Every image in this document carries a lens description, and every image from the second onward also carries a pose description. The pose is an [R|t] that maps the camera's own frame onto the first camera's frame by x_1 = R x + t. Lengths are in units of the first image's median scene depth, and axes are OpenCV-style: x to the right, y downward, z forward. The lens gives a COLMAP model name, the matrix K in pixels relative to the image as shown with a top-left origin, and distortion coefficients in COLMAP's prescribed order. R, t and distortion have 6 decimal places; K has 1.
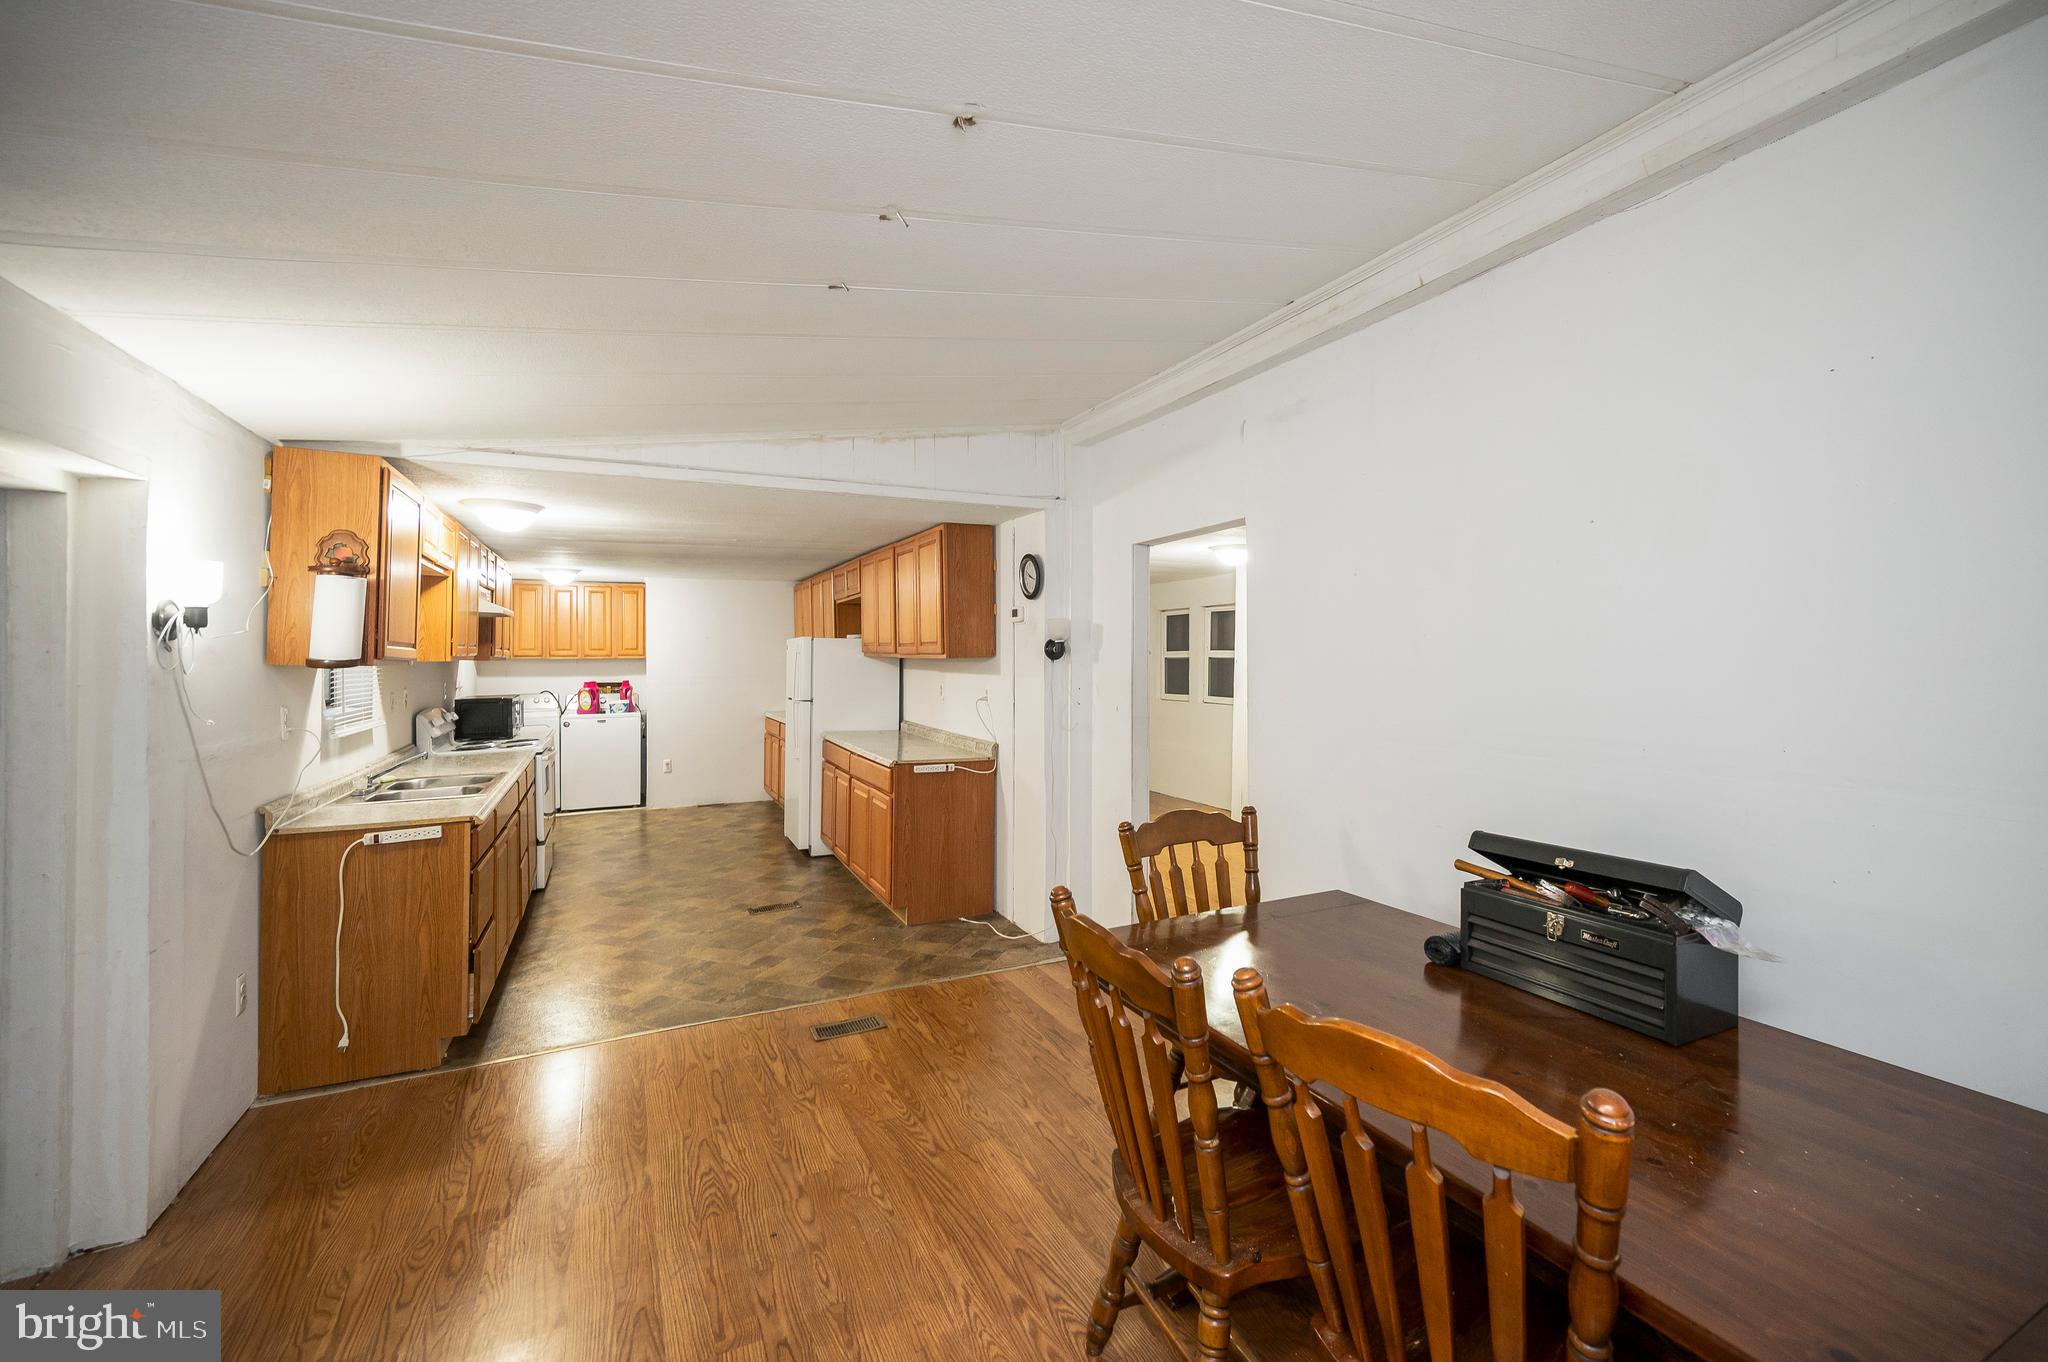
lens RADIAL K [[852.8, 0, 1059.6], [0, 852.8, 639.1], [0, 0, 1]] dist [0.001646, -0.000022]
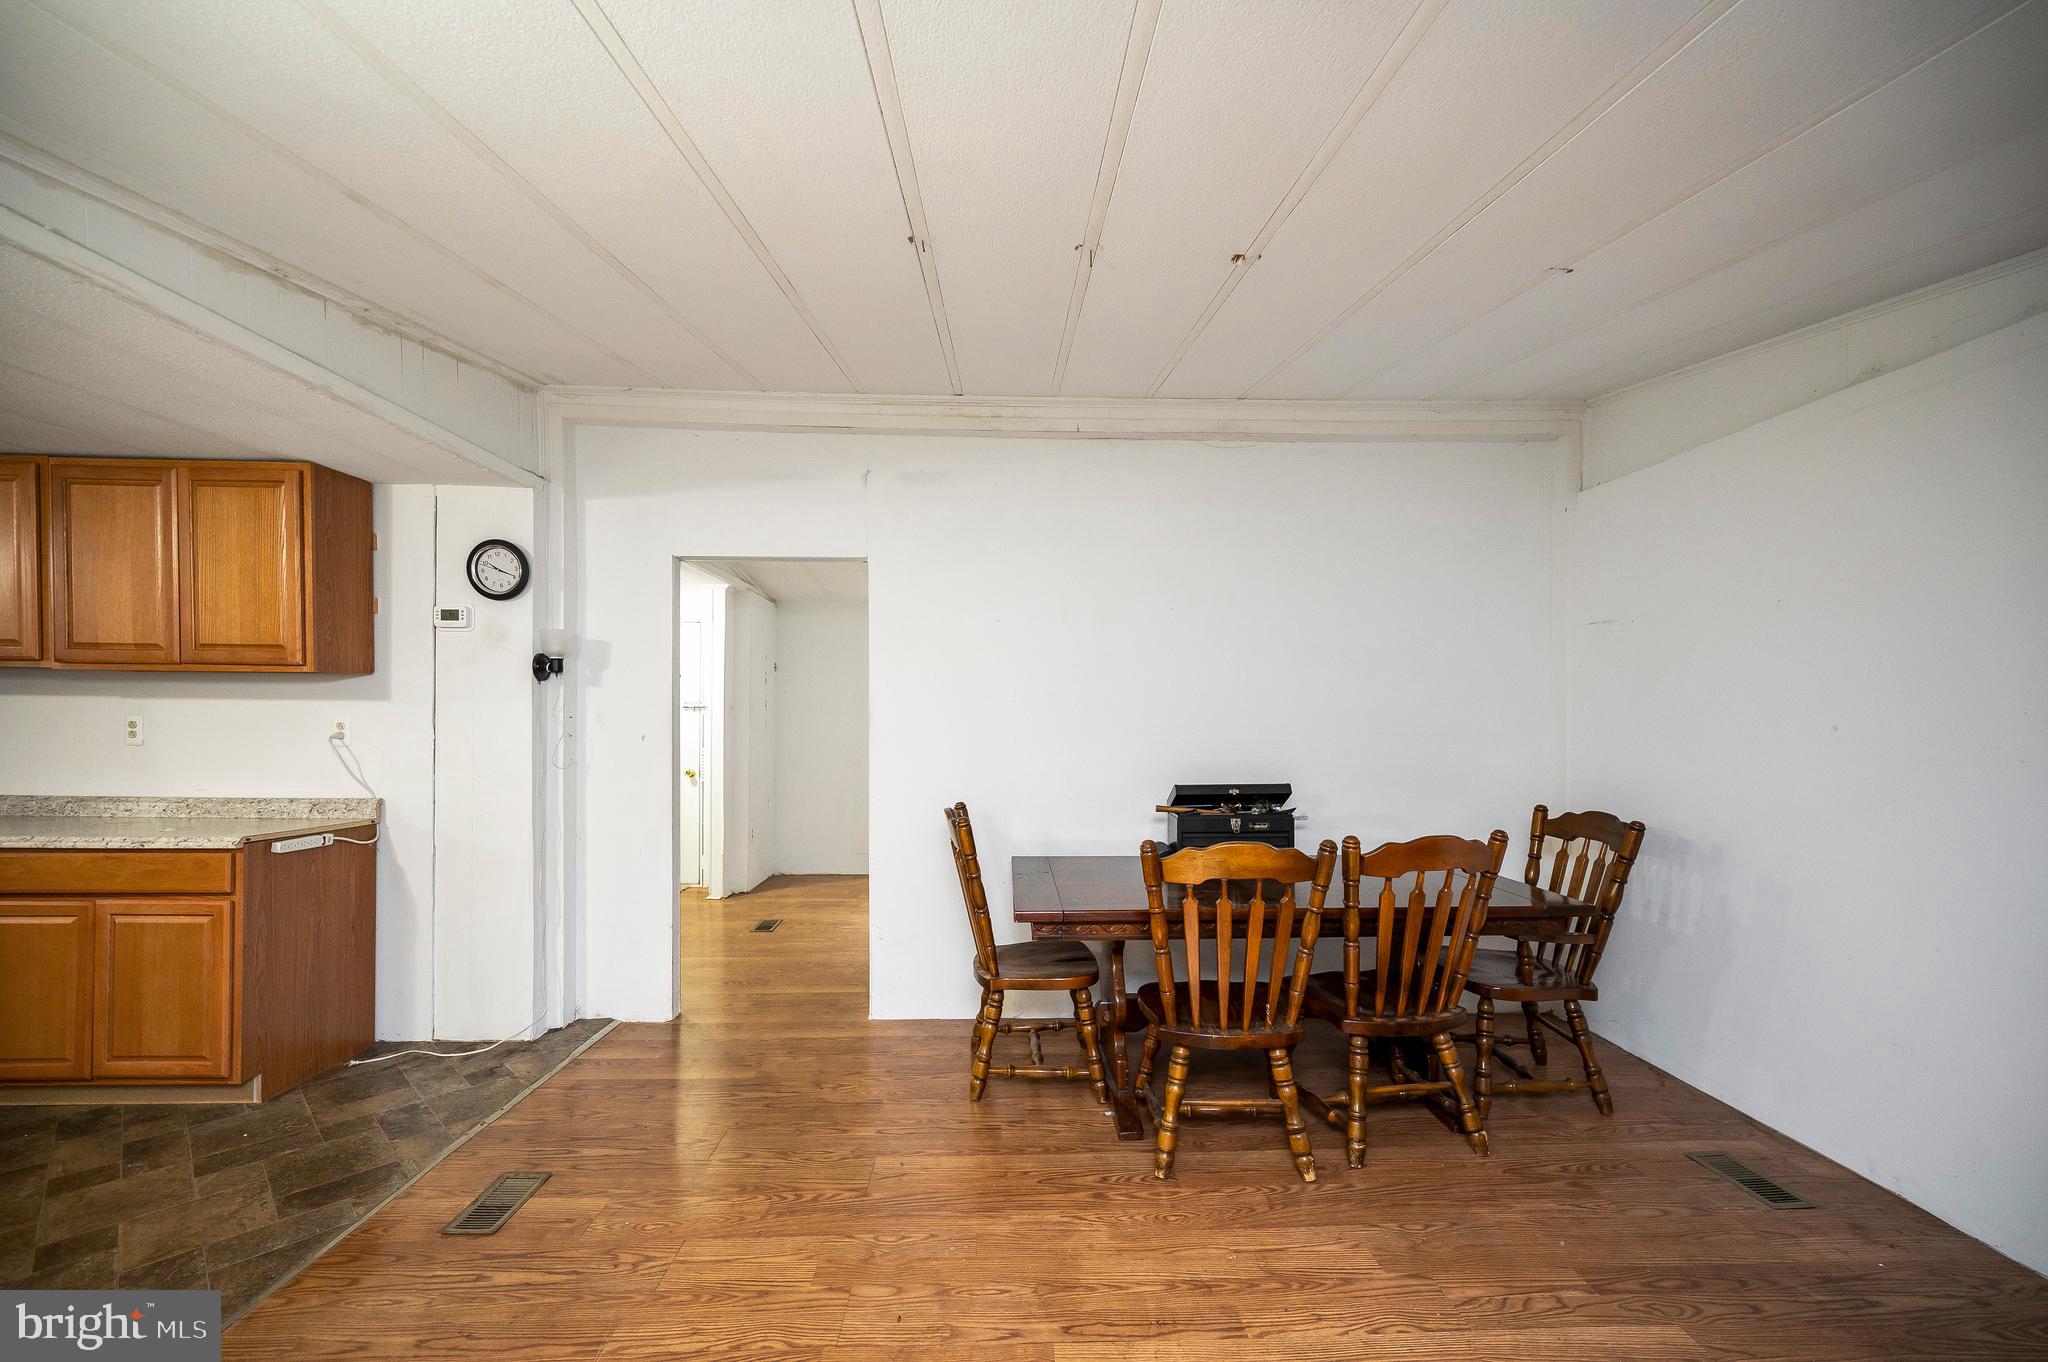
lens RADIAL K [[819.6, 0, 1036.7], [0, 819.6, 708.8], [0, 0, 1]] dist [0.001176, 0.000209]
pose [[0.425682, 0.013344, 0.904774, -0.362500], [-0.028190, 0.999602, -0.001480, 0.028001], [-0.904434, -0.024875, 0.425889, 0.188831]]
